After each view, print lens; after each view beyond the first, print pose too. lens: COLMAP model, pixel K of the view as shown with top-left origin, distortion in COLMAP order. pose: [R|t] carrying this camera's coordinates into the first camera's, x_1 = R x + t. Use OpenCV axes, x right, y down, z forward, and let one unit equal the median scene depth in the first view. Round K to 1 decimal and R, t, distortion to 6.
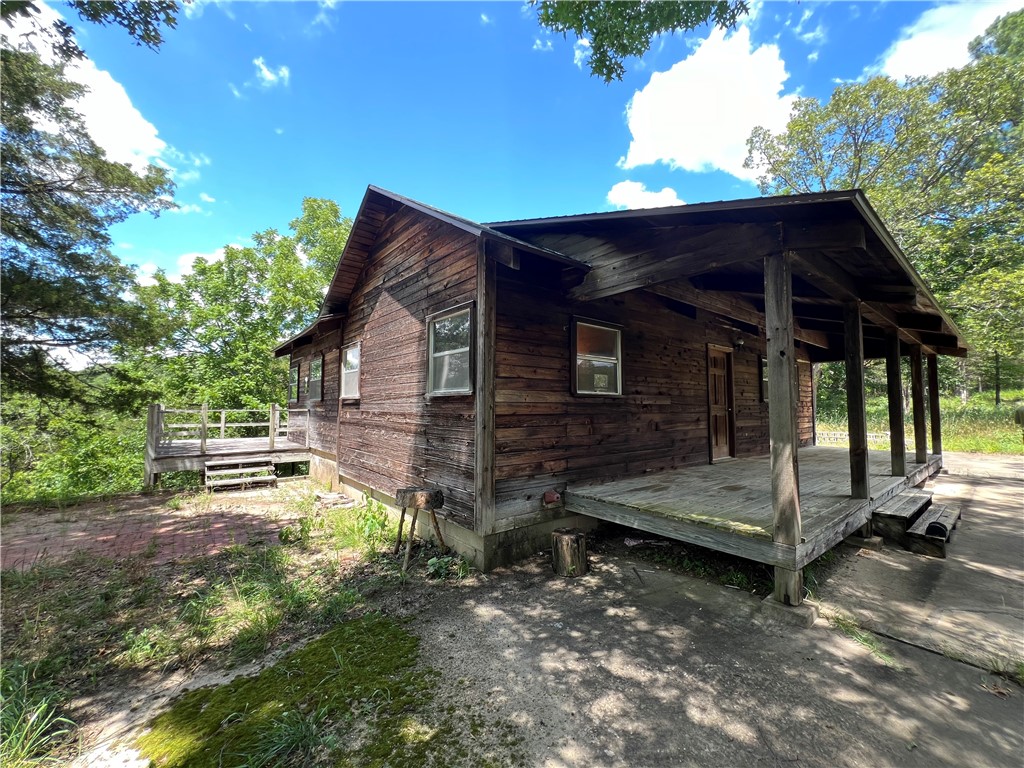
lens RADIAL K [[410.3, 0, 507.7], [0, 410.3, 380.9], [0, 0, 1]] dist [0.001787, -0.000766]
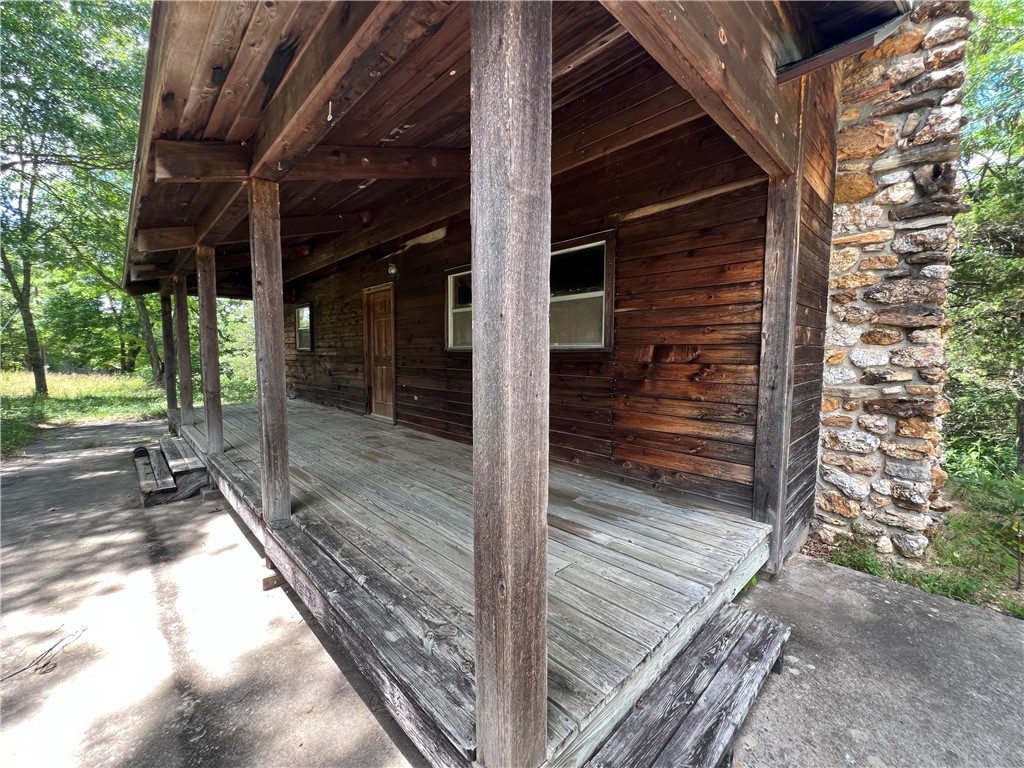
lens RADIAL K [[410.3, 0, 507.7], [0, 410.3, 380.9], [0, 0, 1]] dist [0.001787, -0.000766]
pose [[0.083539, 0.052518, -0.995120, 1.549296], [0.041032, 0.997582, 0.056093, 0.080967], [0.995659, -0.045518, 0.081182, 1.327709]]
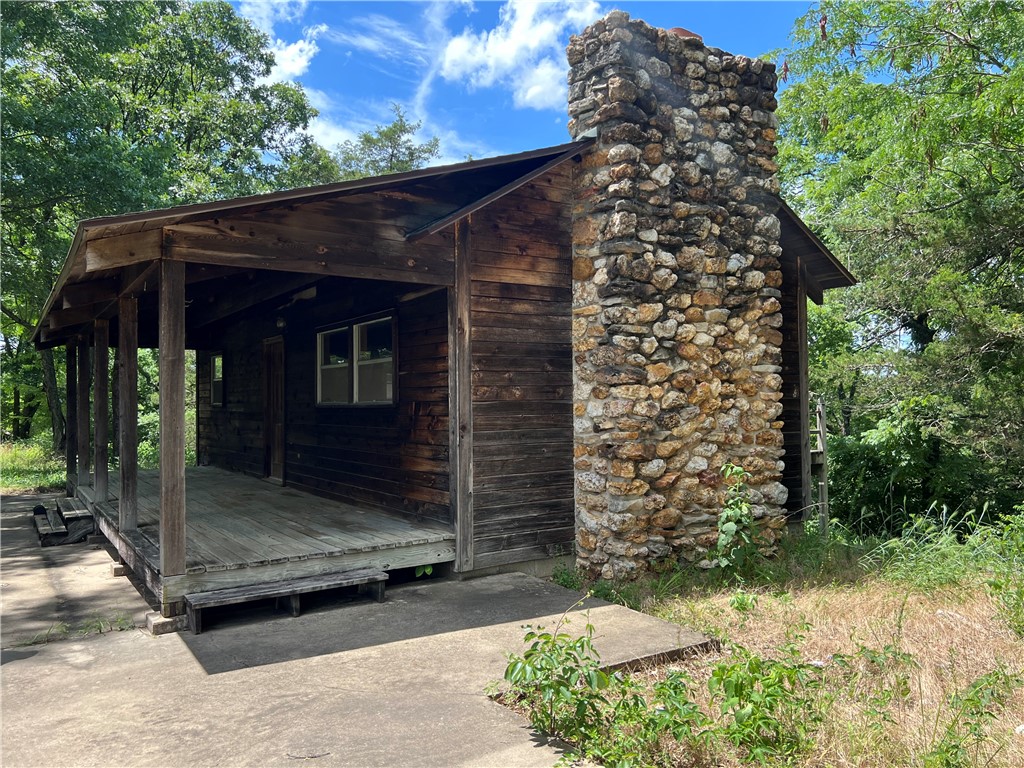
lens RADIAL K [[770.2, 0, 512.0], [0, 770.2, 384.0], [0, 0, 1]] dist [0.084451, -0.089137]
pose [[-0.100398, -0.039604, -0.994159, 2.179123], [0.050590, 0.997712, -0.044855, 0.104710], [0.993660, -0.054797, -0.098165, 1.783329]]
